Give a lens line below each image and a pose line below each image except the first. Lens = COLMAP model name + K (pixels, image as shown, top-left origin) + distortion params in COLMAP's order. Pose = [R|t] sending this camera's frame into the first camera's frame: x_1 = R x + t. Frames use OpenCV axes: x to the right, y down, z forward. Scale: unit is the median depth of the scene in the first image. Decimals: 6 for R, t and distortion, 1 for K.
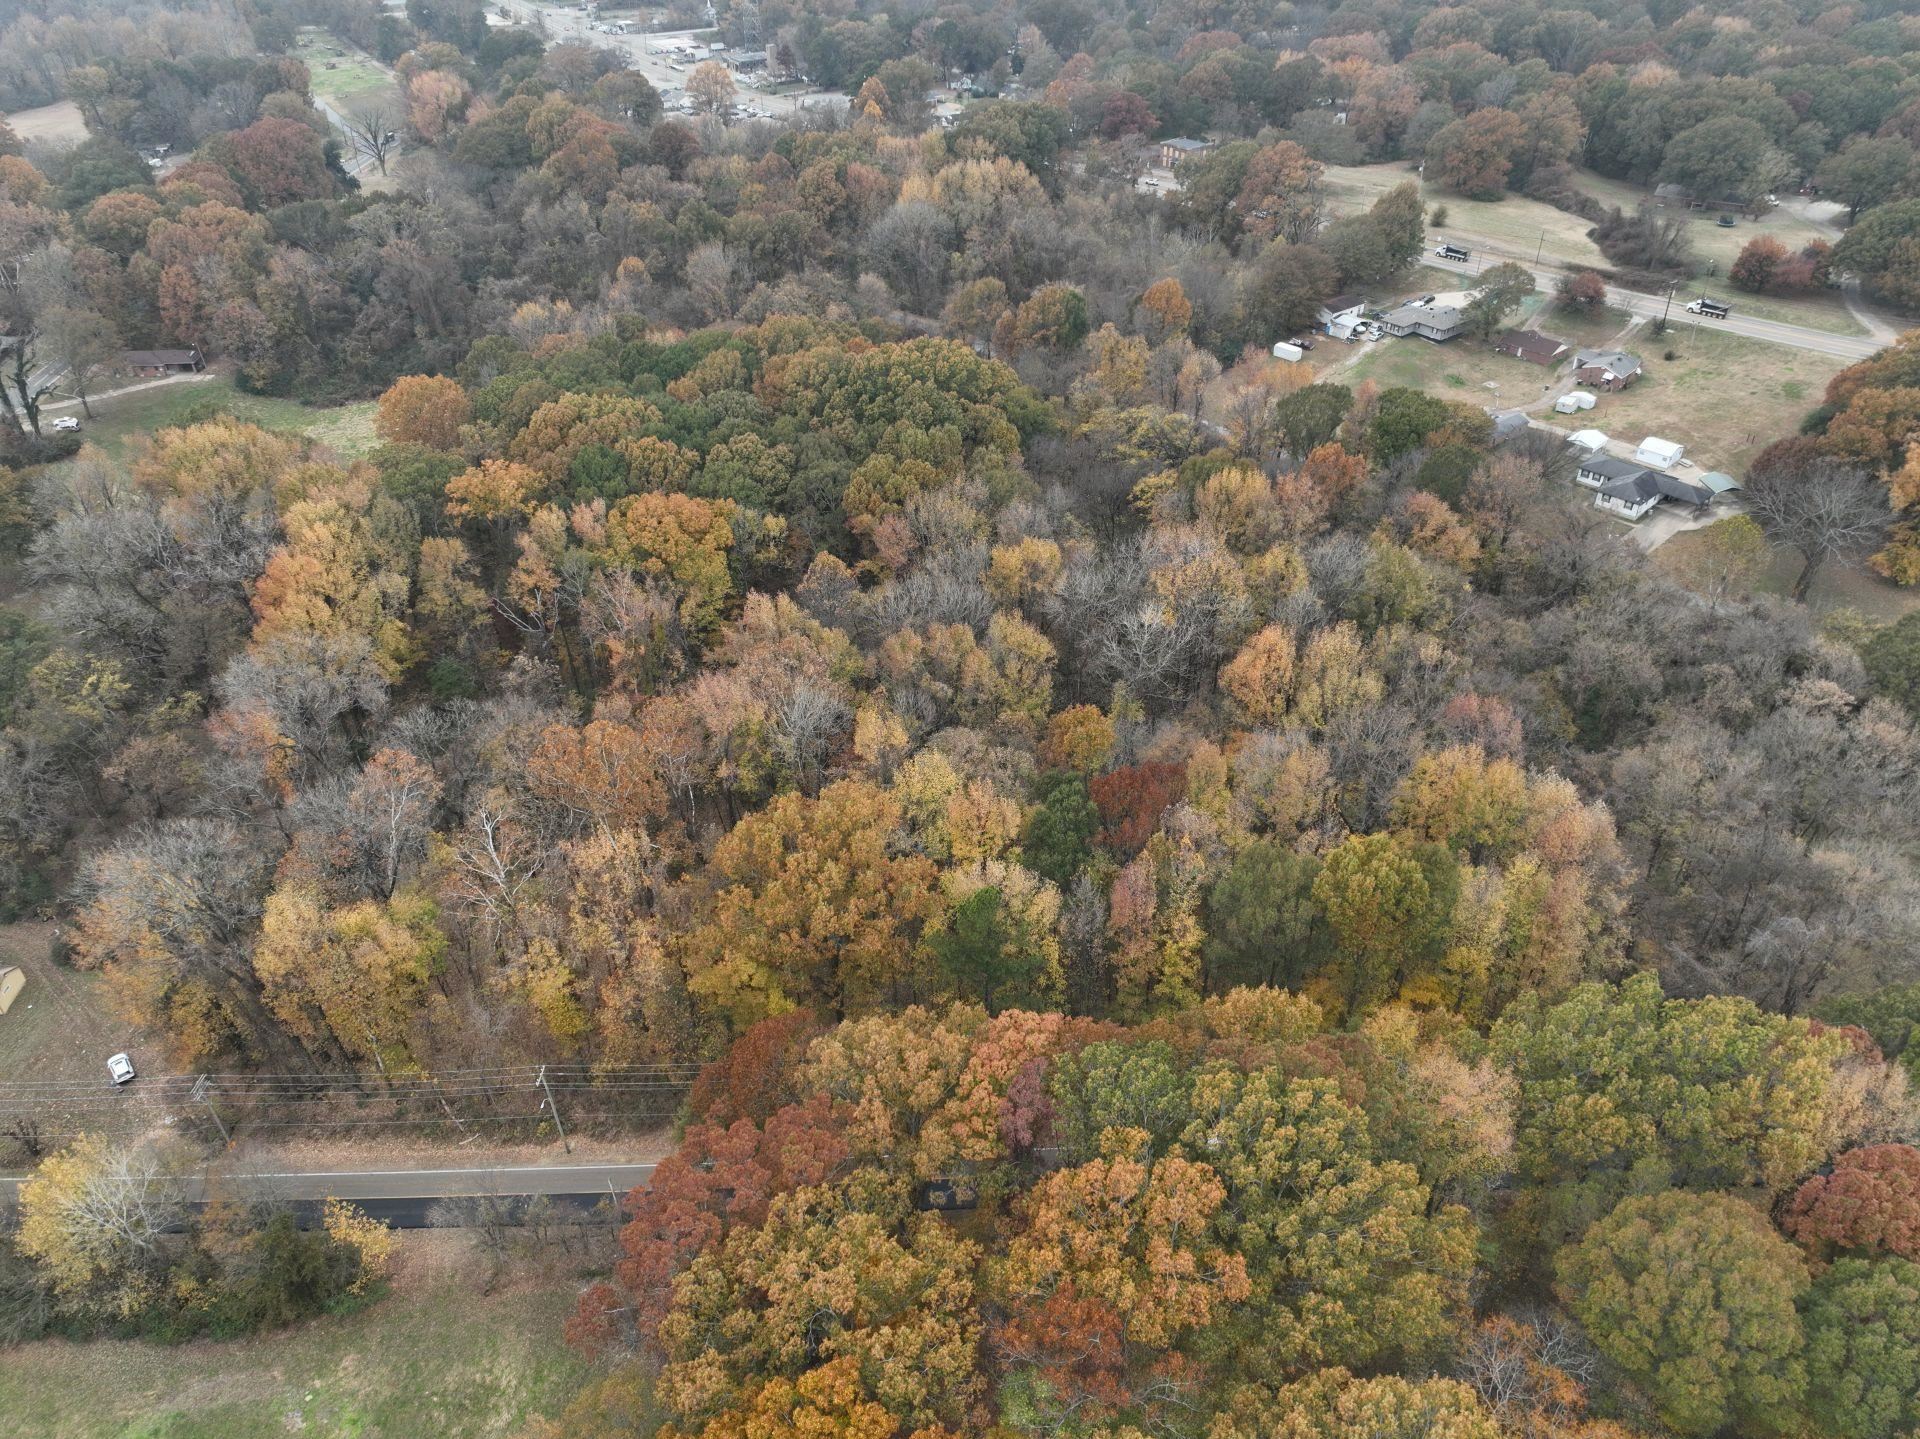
lens RADIAL K [[1346.2, 0, 958.1], [0, 1346.2, 718.8], [0, 0, 1]] dist [-0.004938, 0.026527]
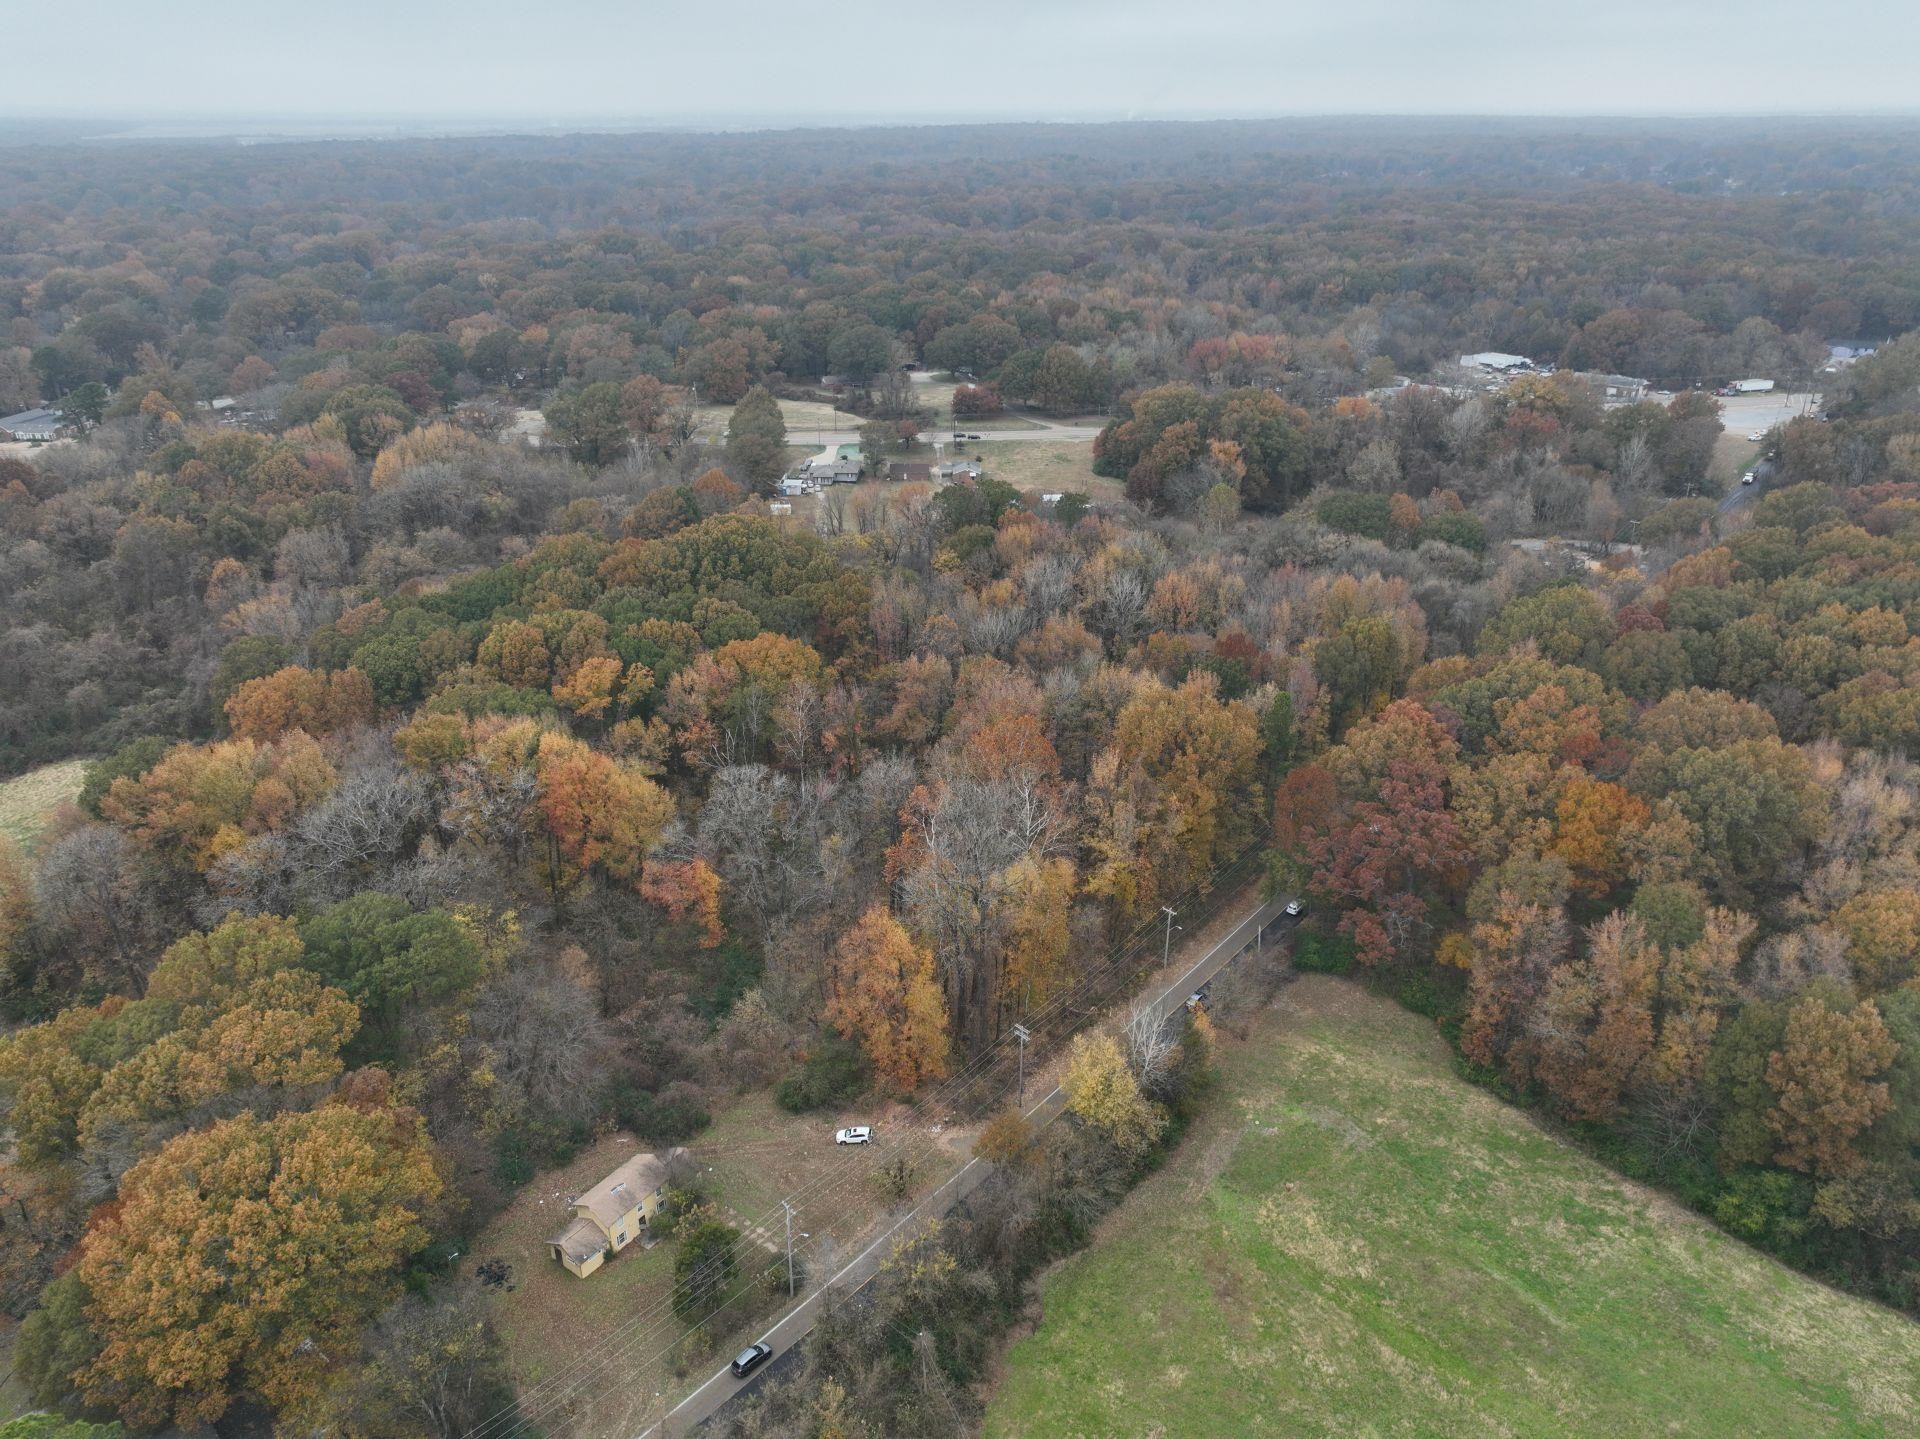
lens RADIAL K [[1346.2, 0, 962.6], [0, 1346.2, 716.7], [0, 0, 1]] dist [-0.004938, 0.026527]
pose [[0.652781, -0.308808, 0.691748, -0.978057], [0.435087, 0.900347, -0.008647, -0.006545], [-0.620143, 0.306615, 0.722087, 0.018114]]
